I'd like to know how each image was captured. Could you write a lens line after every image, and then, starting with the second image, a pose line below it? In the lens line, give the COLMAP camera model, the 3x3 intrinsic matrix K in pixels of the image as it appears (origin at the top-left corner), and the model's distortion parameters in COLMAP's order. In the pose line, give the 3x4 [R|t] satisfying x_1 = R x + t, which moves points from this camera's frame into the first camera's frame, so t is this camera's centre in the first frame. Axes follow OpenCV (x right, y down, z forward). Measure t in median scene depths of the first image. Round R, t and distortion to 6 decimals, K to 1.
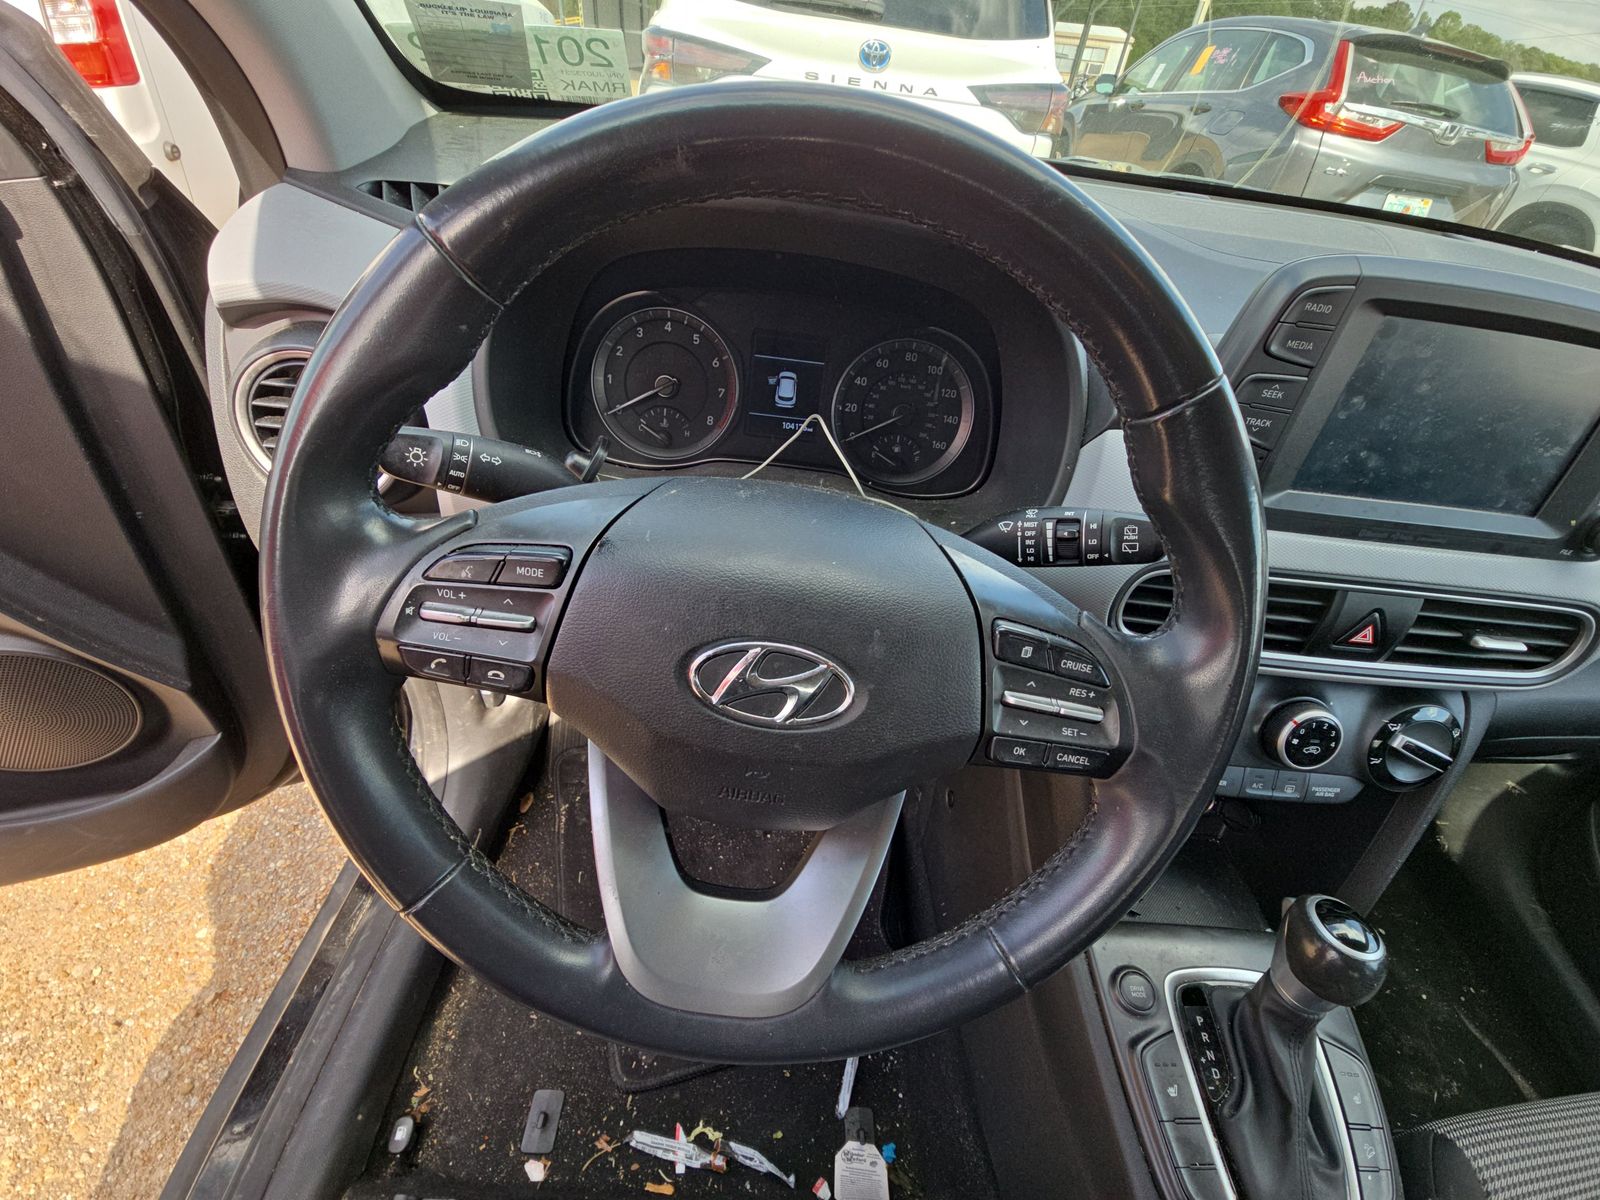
lens RADIAL K [[652.4, 0, 766.9], [0, 652.4, 594.3], [0, 0, 1]] dist [0.018844, -0.014179]
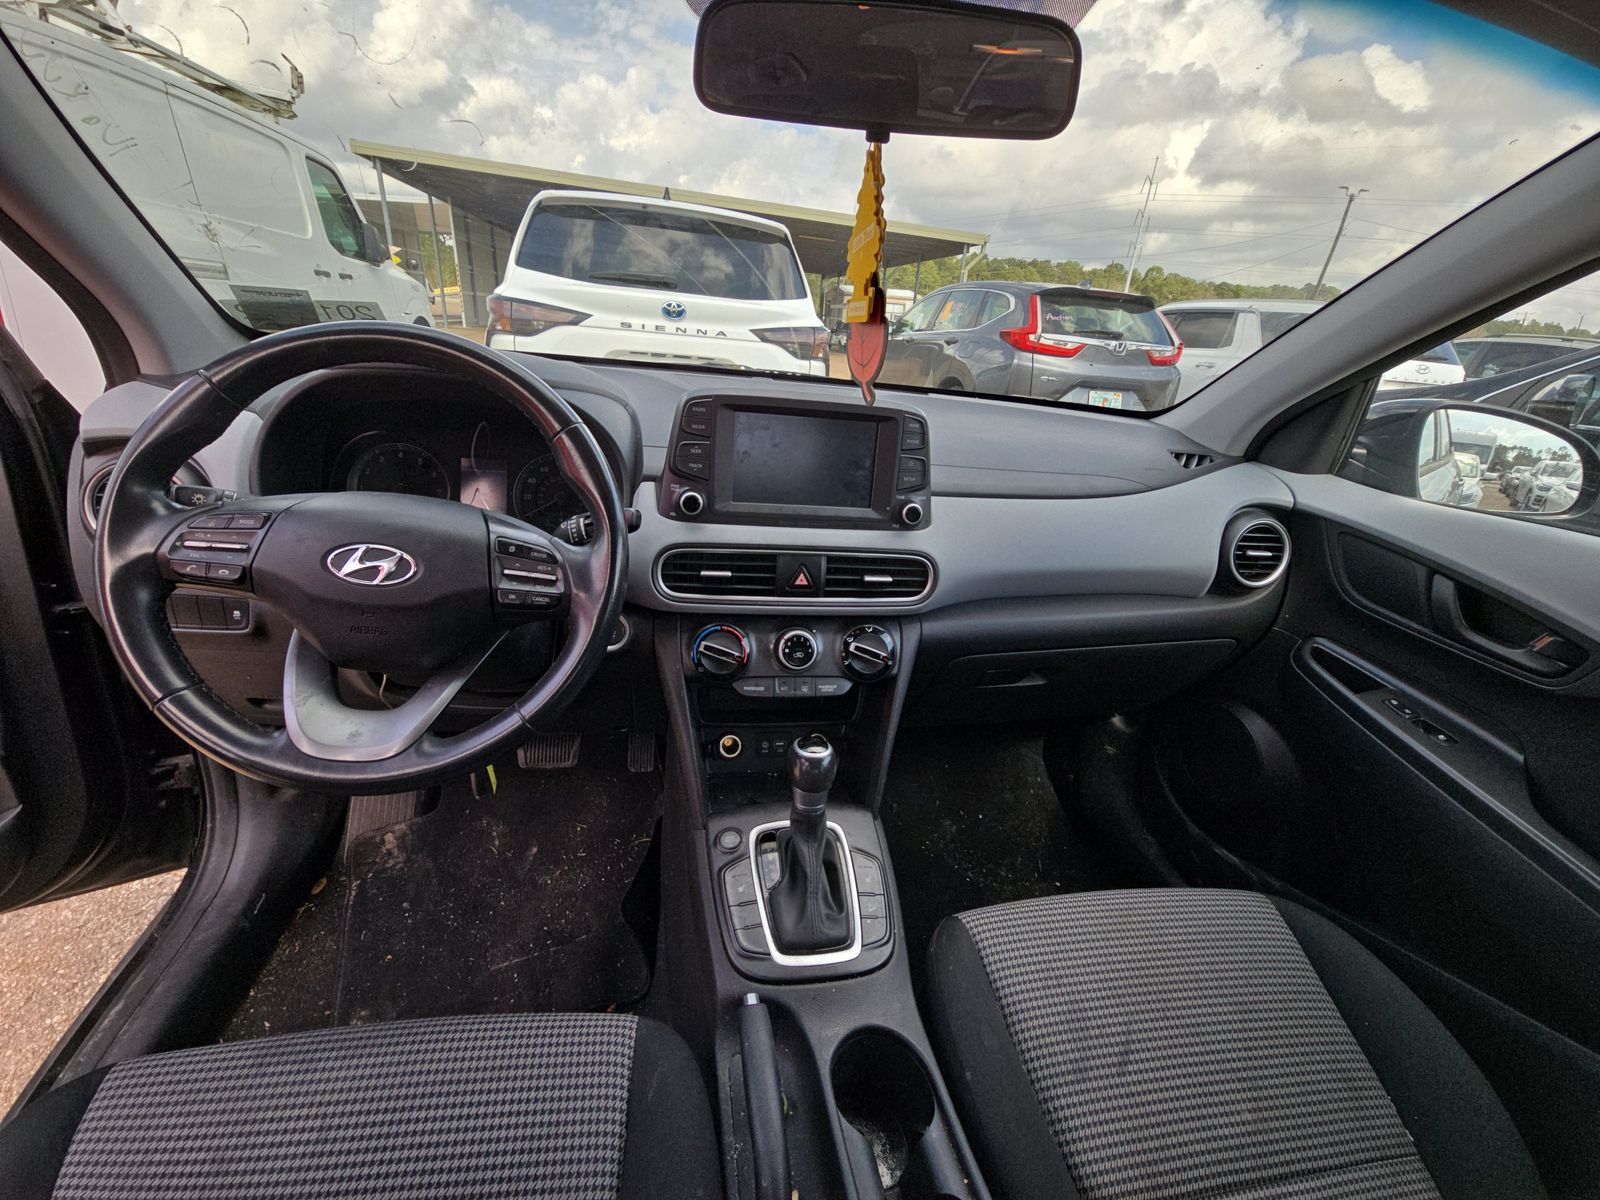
lens RADIAL K [[685.3, 0, 800.0], [0, 685.3, 600.0], [0, 0, 1]] dist [-0.011722, -0.000356]
pose [[0.979758, -0.089220, 0.179206, 0.470378], [0.136409, 0.952737, -0.271449, 0.505973], [-0.146518, 0.290400, 0.945622, -0.602662]]
